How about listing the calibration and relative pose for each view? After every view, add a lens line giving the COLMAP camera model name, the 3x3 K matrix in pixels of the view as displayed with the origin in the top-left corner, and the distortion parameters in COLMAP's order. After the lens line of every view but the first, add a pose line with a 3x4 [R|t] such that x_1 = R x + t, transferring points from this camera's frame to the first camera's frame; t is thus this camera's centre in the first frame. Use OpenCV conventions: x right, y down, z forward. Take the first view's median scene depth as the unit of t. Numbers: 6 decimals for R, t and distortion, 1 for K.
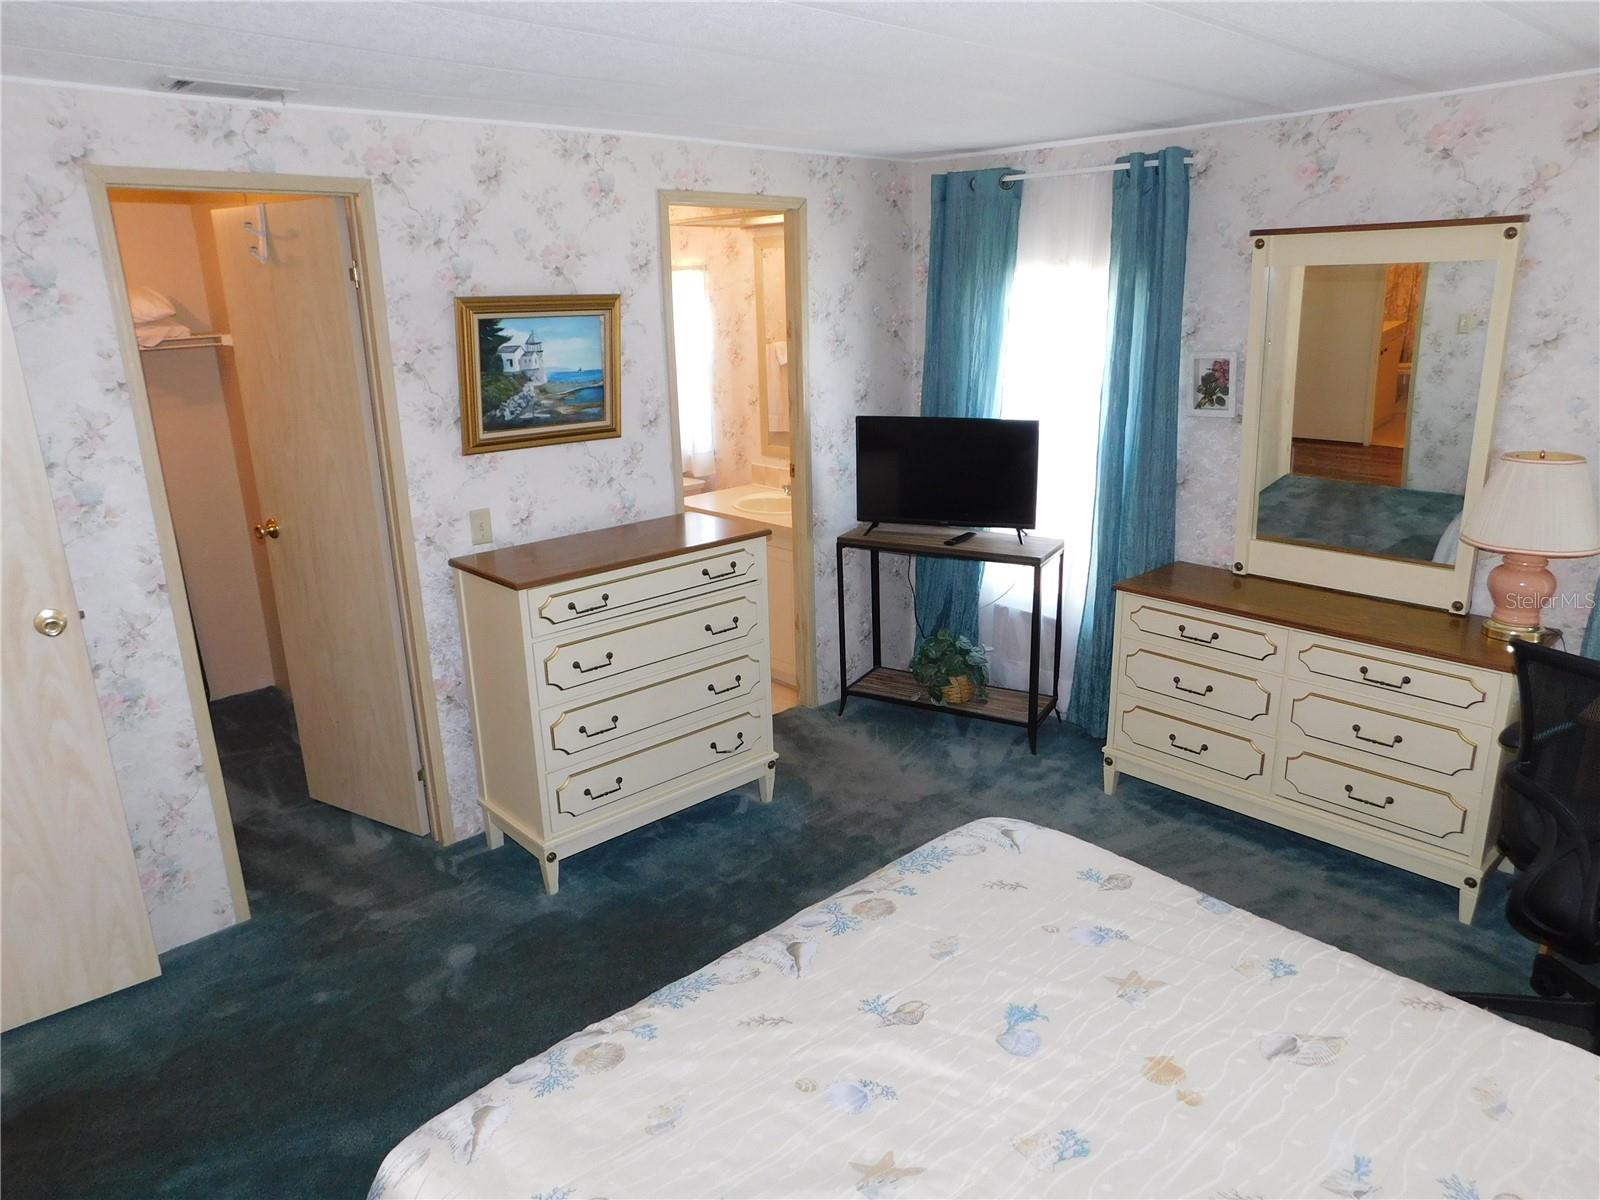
lens RADIAL K [[1076.4, 0, 809.8], [0, 1076.4, 605.9], [0, 0, 1]] dist [-0.057598, 0.050211]
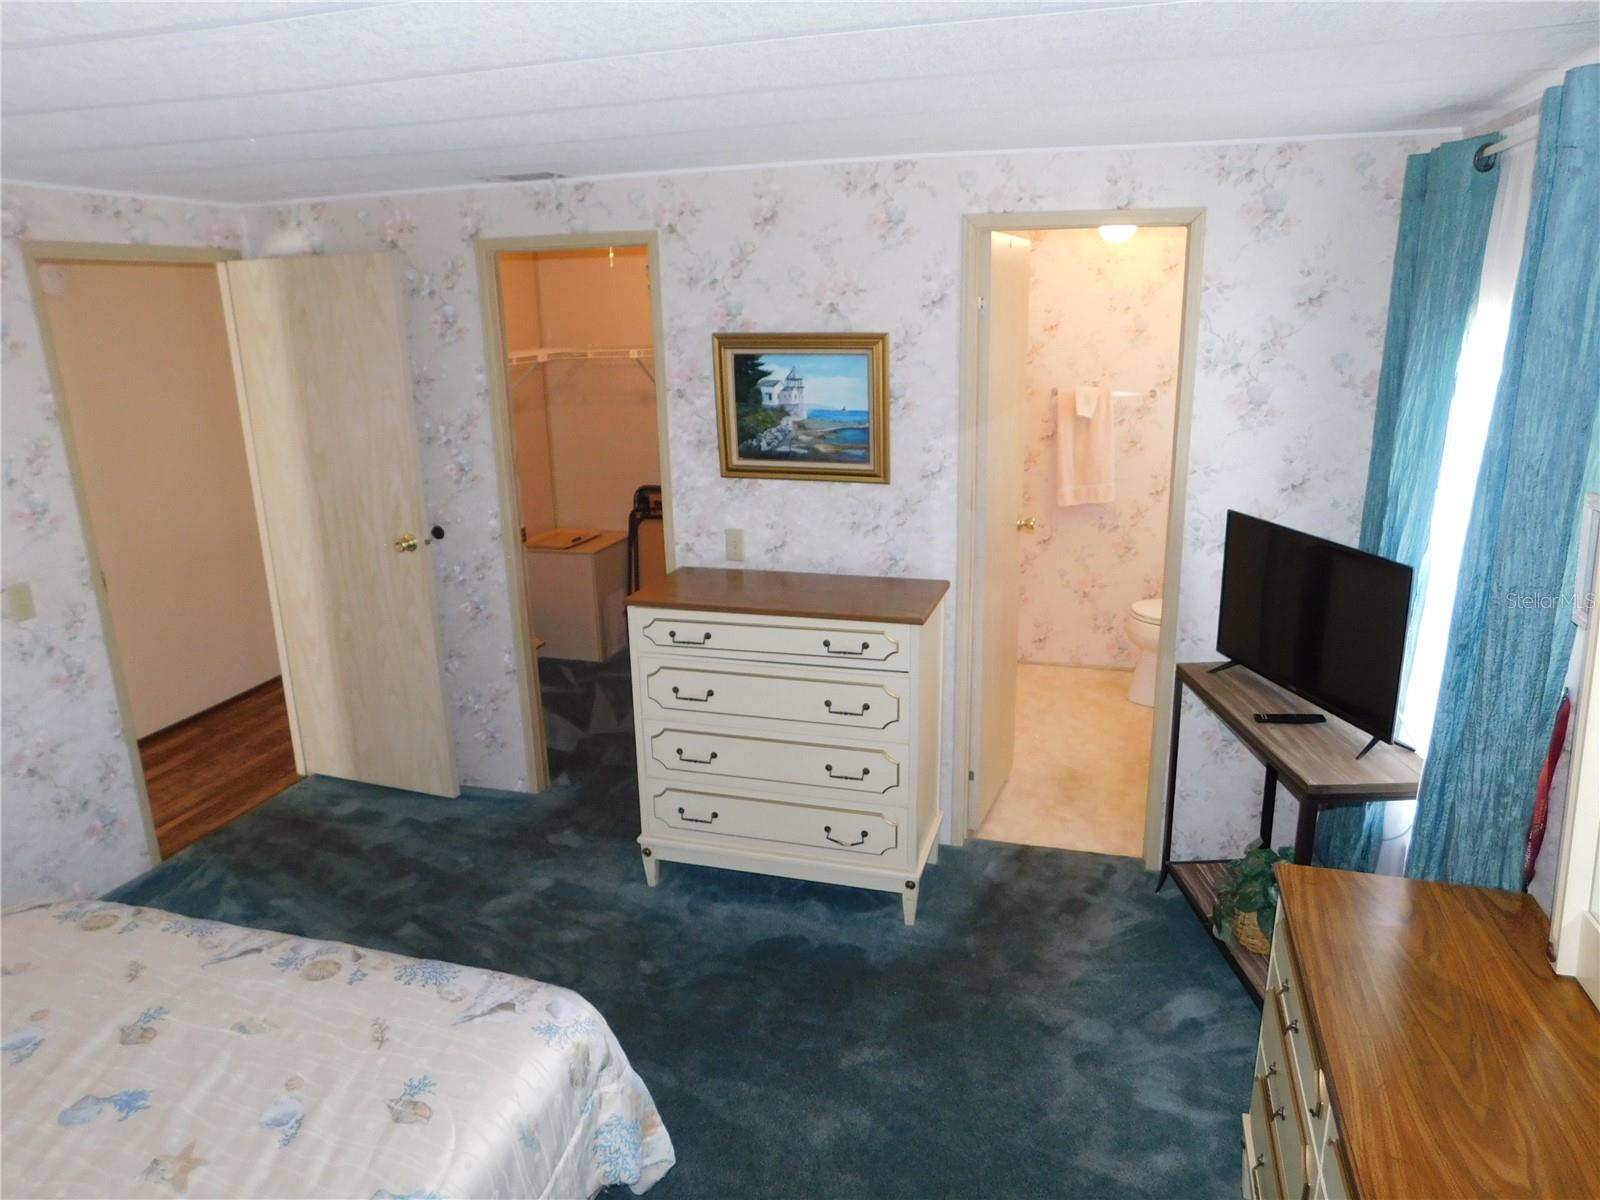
lens RADIAL K [[1076.4, 0, 796.6], [0, 1076.4, 602.9], [0, 0, 1]] dist [-0.057598, 0.050211]
pose [[0.494304, 0.247415, -0.833336, 0.635986], [-0.237674, 0.960580, 0.144214, -0.188268], [0.836167, 0.126777, 0.533623, 0.484402]]
